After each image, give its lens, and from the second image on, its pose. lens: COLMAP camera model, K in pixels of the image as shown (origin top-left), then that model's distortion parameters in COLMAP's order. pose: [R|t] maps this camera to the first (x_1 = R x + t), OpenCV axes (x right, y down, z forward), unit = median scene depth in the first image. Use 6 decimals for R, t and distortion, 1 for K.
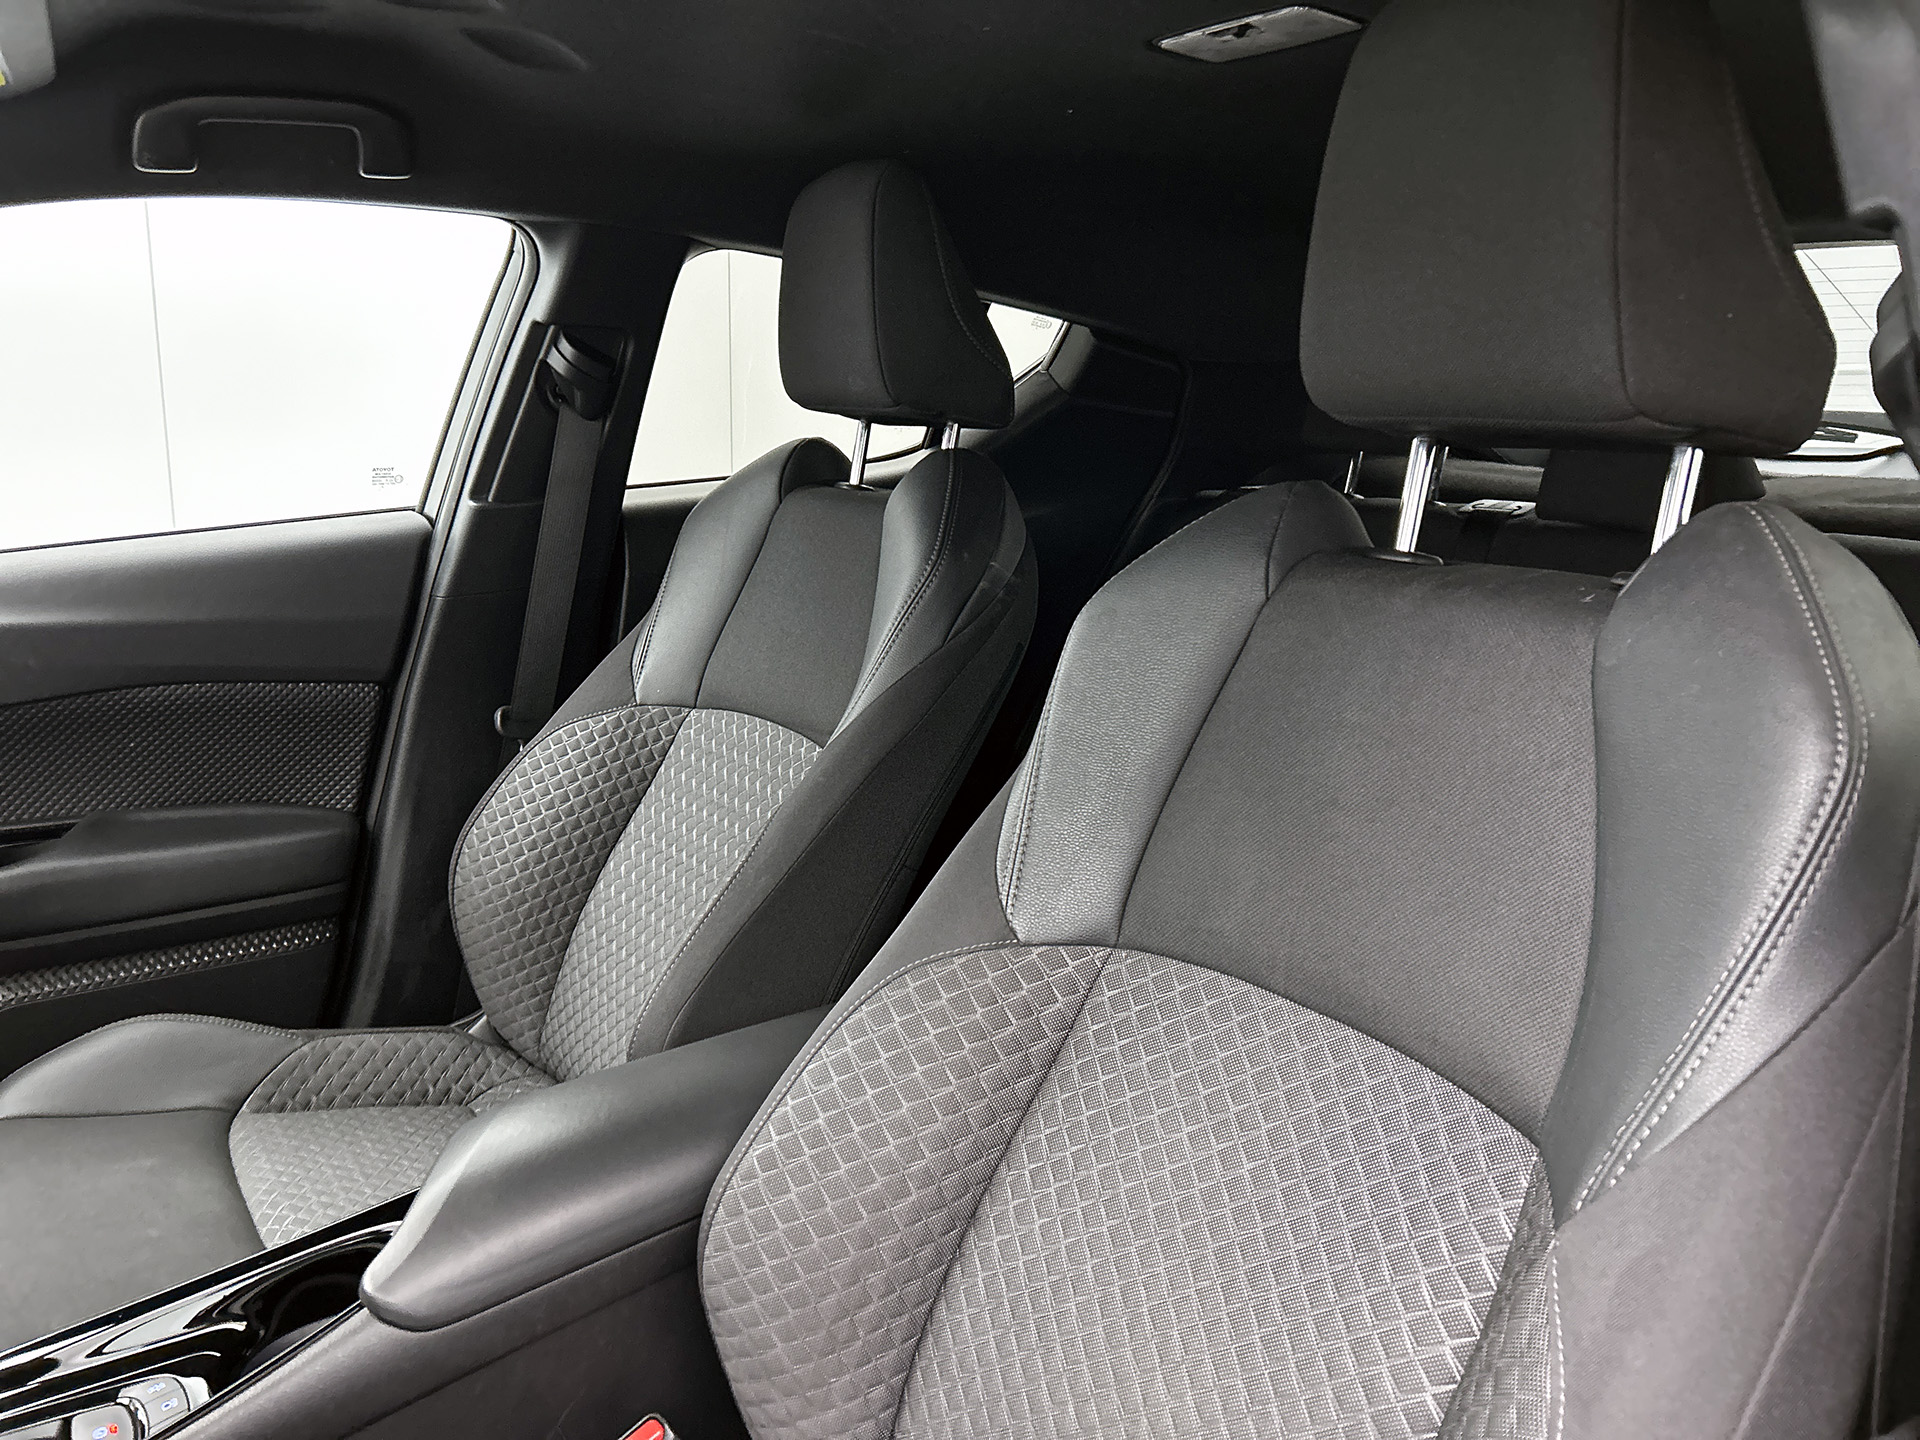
lens RADIAL K [[1439.5, 0, 960.0], [0, 1439.5, 720.0], [0, 0, 1]] dist [0.045580, -0.099133]
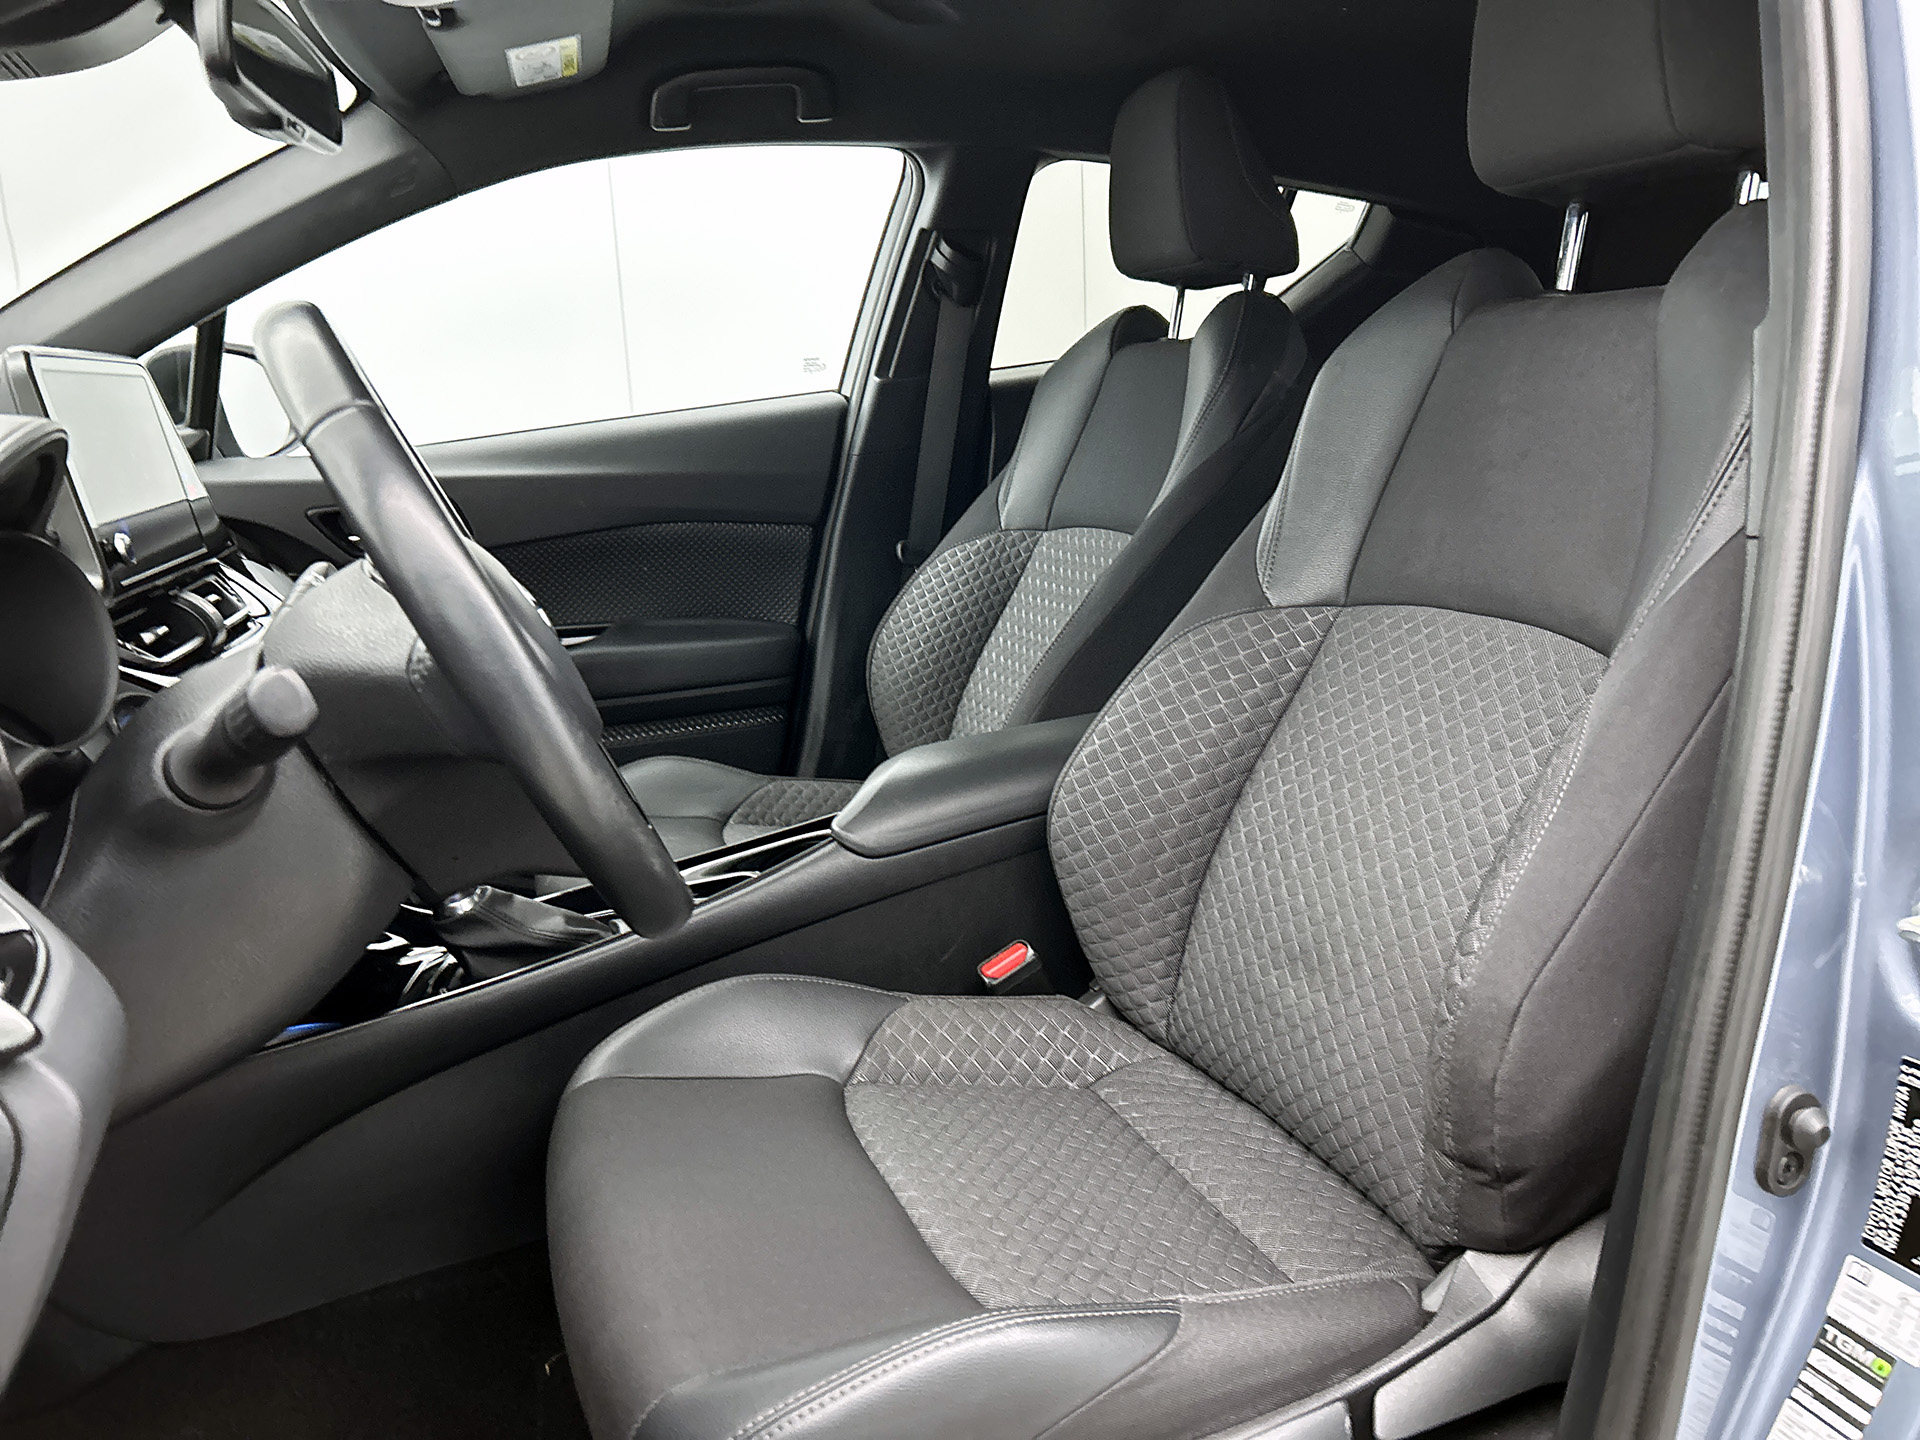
lens RADIAL K [[1434.5, 0, 960.0], [0, 1434.5, 720.0], [0, 0, 1]] dist [0.191958, -0.530629]
pose [[0.967715, -0.014682, -0.251619, 0.062675], [0.017831, 0.999789, 0.010237, 0.153471], [0.251416, -0.014393, 0.967772, -0.265089]]
